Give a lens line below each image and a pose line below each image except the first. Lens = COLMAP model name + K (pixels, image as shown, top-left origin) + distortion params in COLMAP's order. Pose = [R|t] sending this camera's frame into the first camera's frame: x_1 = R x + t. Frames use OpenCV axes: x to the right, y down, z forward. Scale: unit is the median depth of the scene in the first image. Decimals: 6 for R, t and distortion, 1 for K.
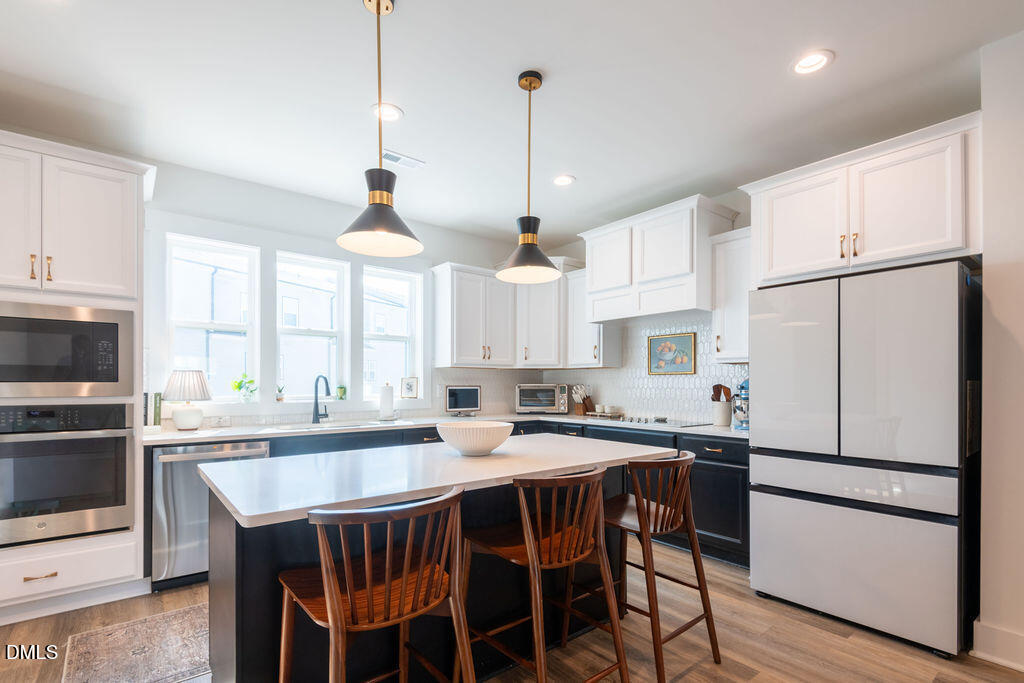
lens RADIAL K [[468.6, 0, 510.6], [0, 468.6, 386.5], [0, 0, 1]] dist [0.013863, -0.008838]
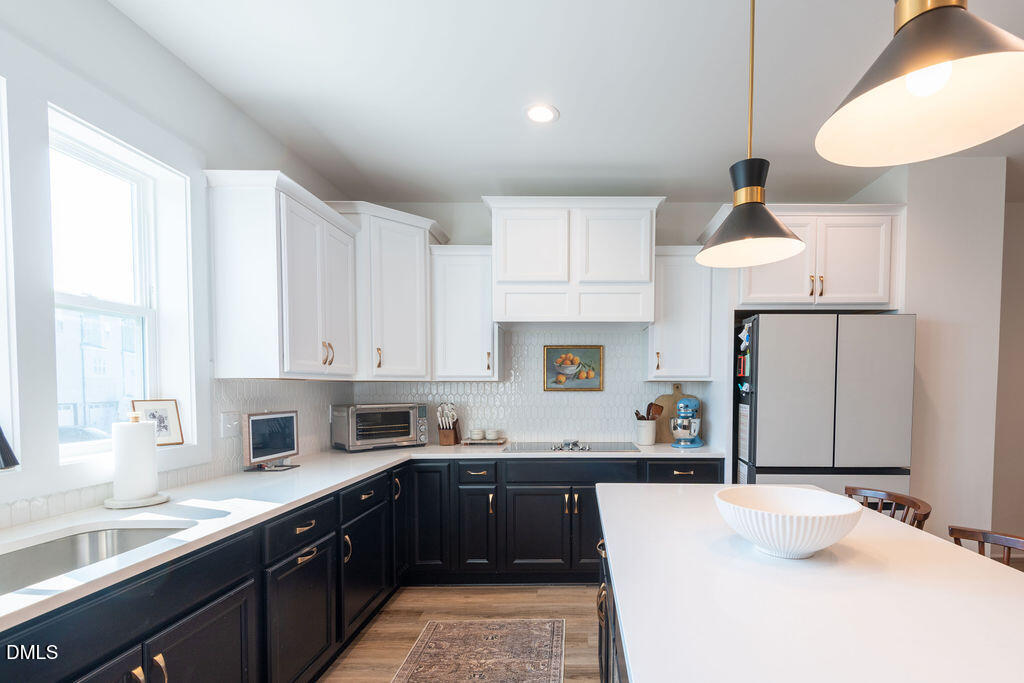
lens RADIAL K [[468.6, 0, 578.4], [0, 468.6, 388.4], [0, 0, 1]] dist [0.013863, -0.008838]
pose [[0.628947, -0.003083, 0.777442, -0.336229], [0.007976, 0.999965, -0.002487, -0.027558], [-0.777407, 0.007766, 0.628950, 0.435823]]
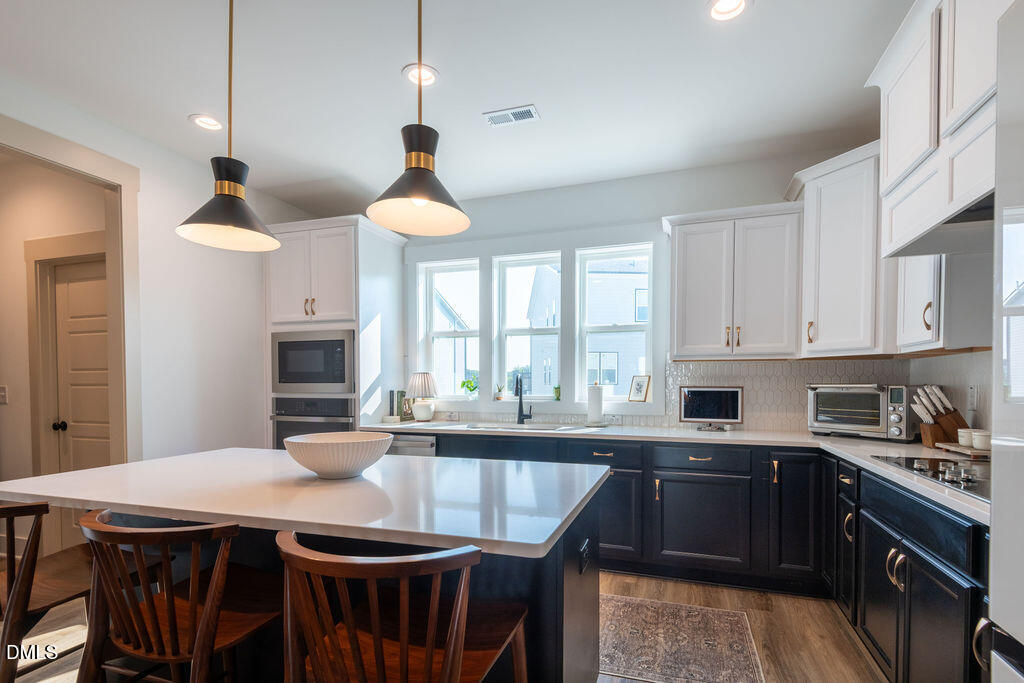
lens RADIAL K [[468.6, 0, 528.8], [0, 468.6, 394.7], [0, 0, 1]] dist [0.013863, -0.008838]
pose [[0.553481, 0.022895, -0.832547, 0.373263], [-0.003153, 0.999673, 0.025395, -0.006664], [0.832856, -0.011431, 0.553372, 0.431050]]
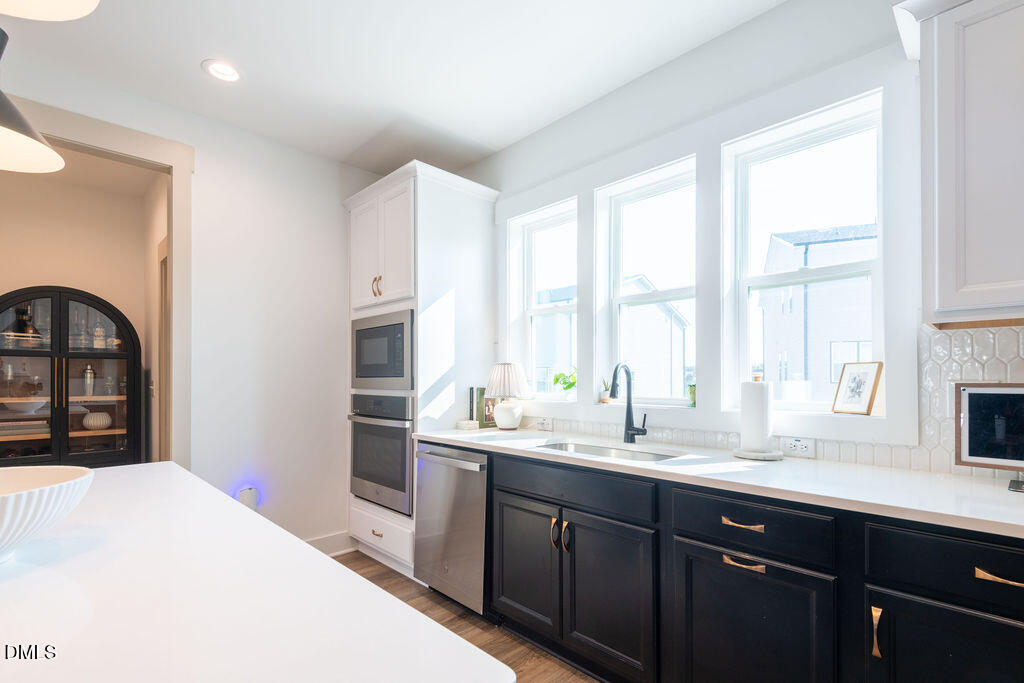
lens RADIAL K [[468.6, 0, 527.1], [0, 468.6, 377.2], [0, 0, 1]] dist [0.013863, -0.008838]
pose [[0.111087, -0.004565, -0.993800, 0.167423], [-0.005968, 0.999968, -0.005261, -0.002741], [0.993793, 0.006516, 0.111057, 0.726554]]
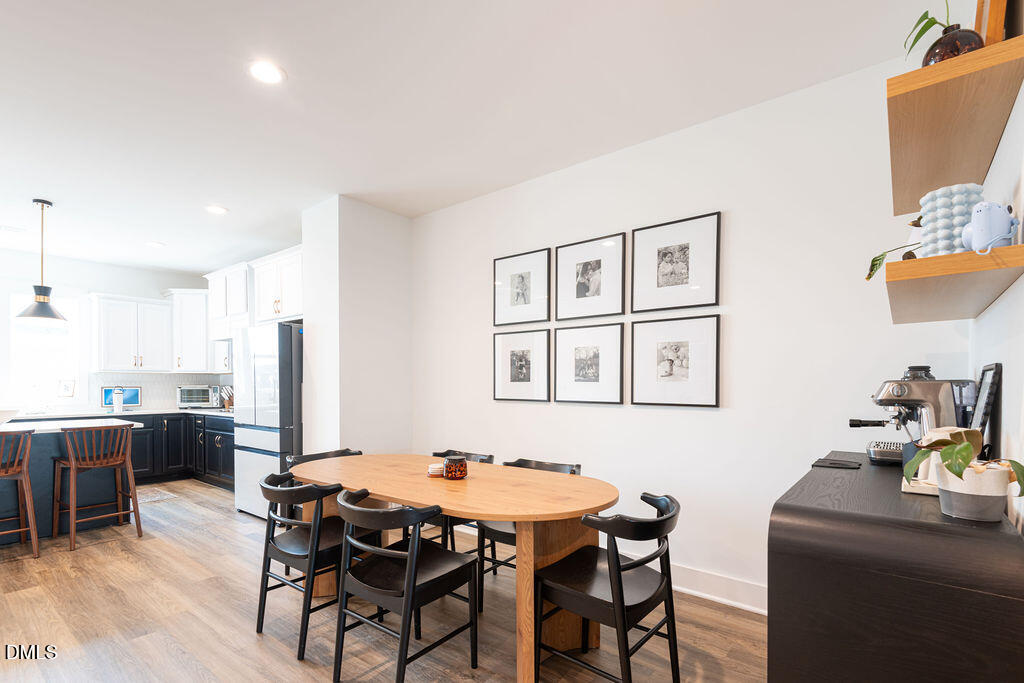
lens RADIAL K [[468.6, 0, 504.3], [0, 468.6, 384.6], [0, 0, 1]] dist [0.013863, -0.008838]
pose [[0.974074, -0.004580, 0.226182, 0.703780], [0.005528, 0.999978, -0.003558, 0.002314], [-0.226161, 0.004716, 0.974079, -0.554434]]
